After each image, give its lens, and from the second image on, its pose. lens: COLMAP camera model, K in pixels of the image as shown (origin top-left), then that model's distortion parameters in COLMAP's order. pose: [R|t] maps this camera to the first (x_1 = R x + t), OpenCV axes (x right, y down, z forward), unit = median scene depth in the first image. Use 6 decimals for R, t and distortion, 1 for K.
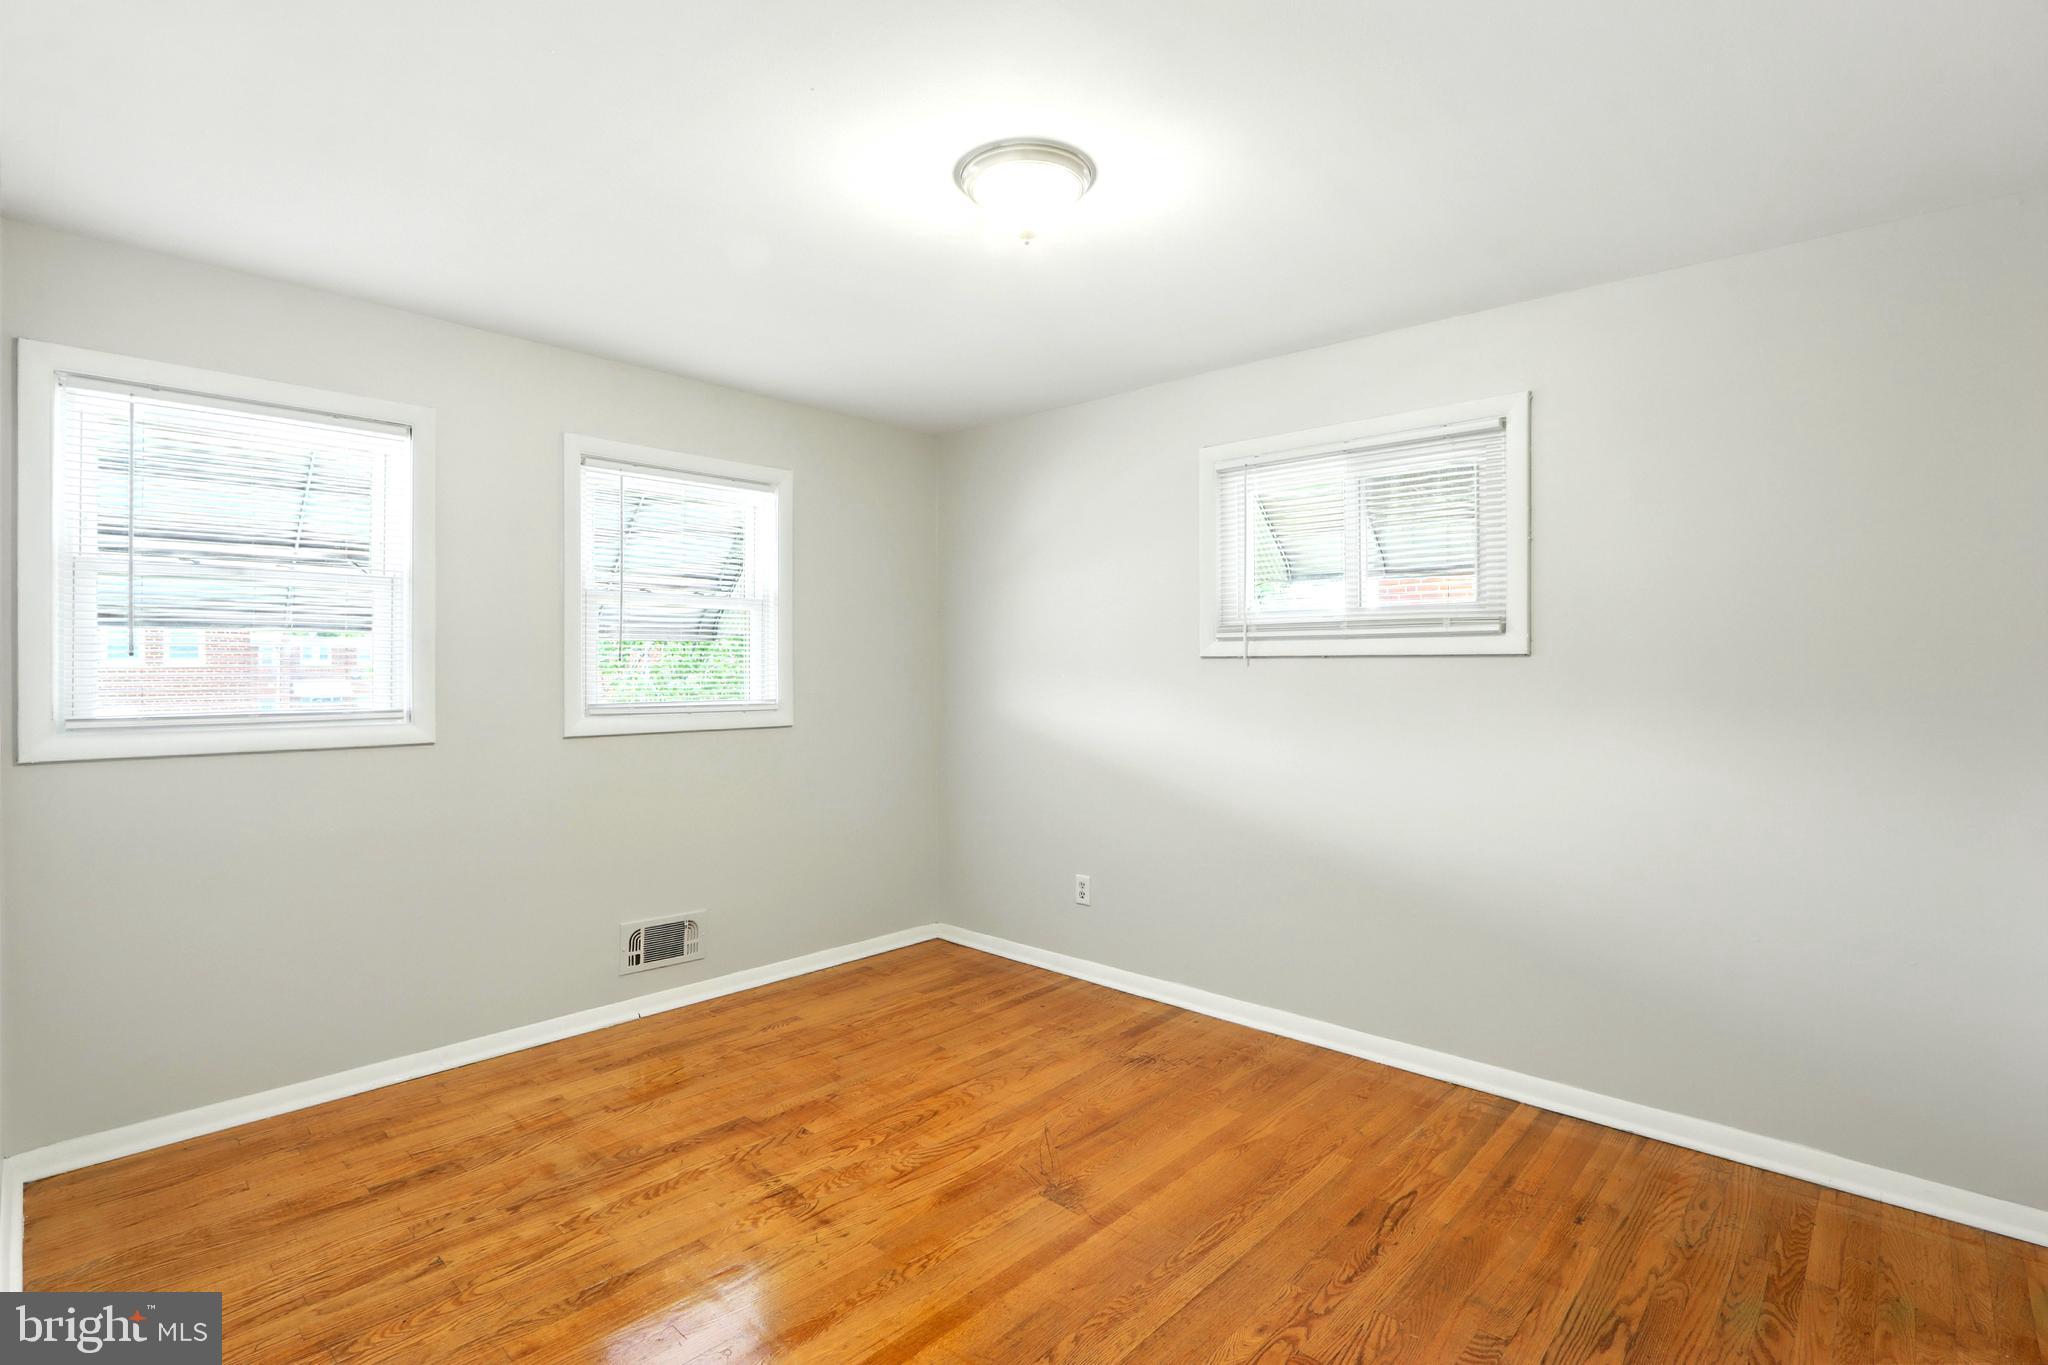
lens RADIAL K [[955.0, 0, 1004.3], [0, 955.0, 669.6], [0, 0, 1]] dist [-0.019942, 0.001788]
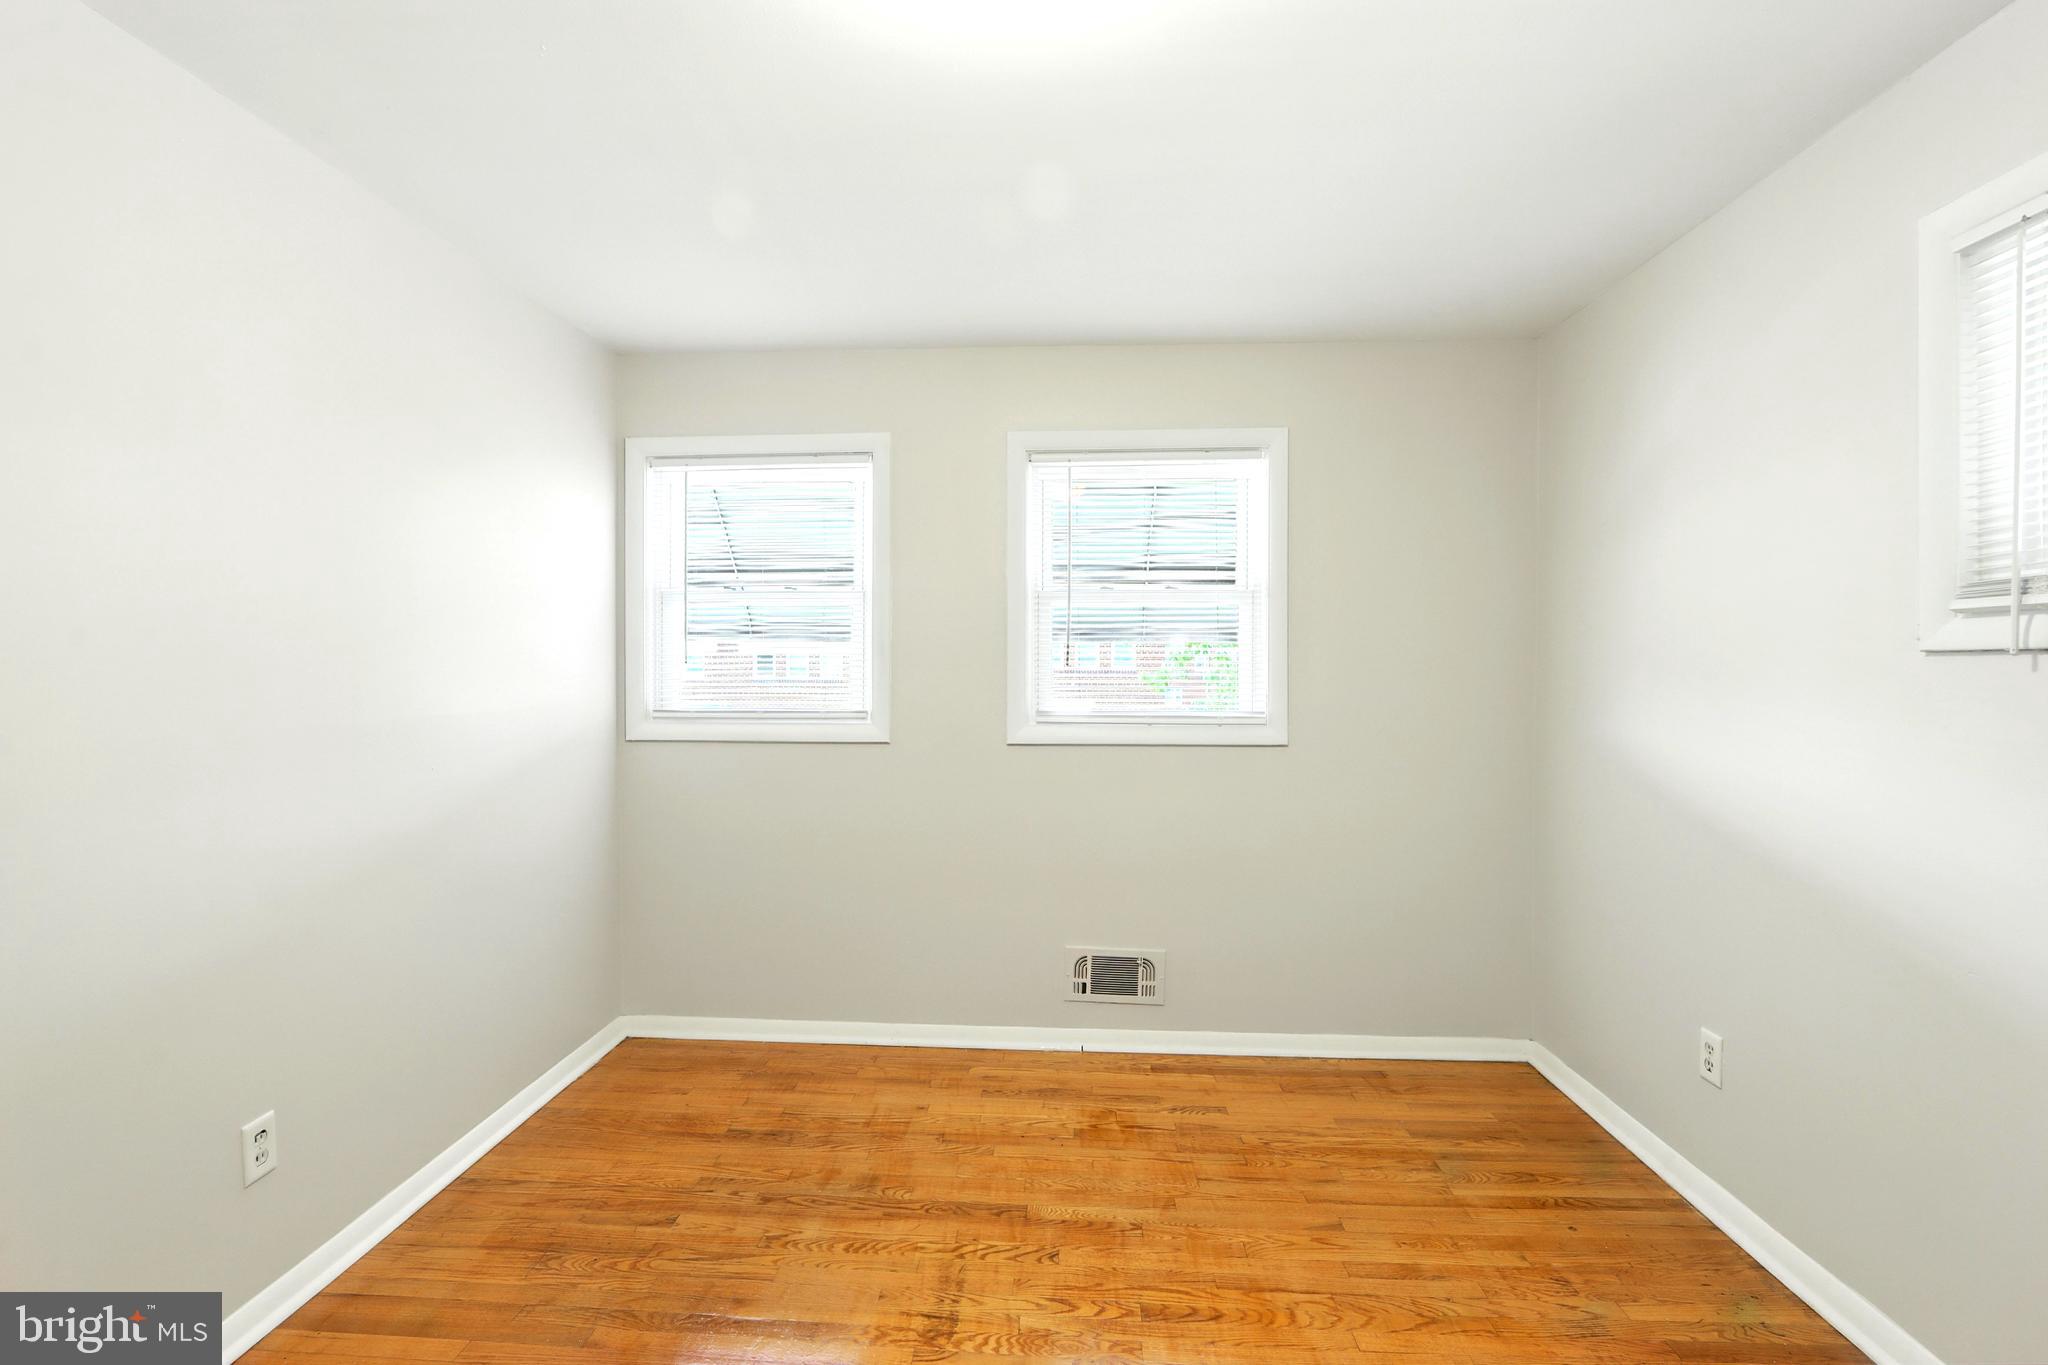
lens RADIAL K [[960.7, 0, 1014.2], [0, 960.7, 676.1], [0, 0, 1]] dist [-0.039548, 0.017922]
pose [[0.638910, 0.004642, -0.769268, 0.301920], [-0.001666, 0.999988, 0.004651, -0.002713], [0.769280, -0.001690, 0.638909, 0.374100]]
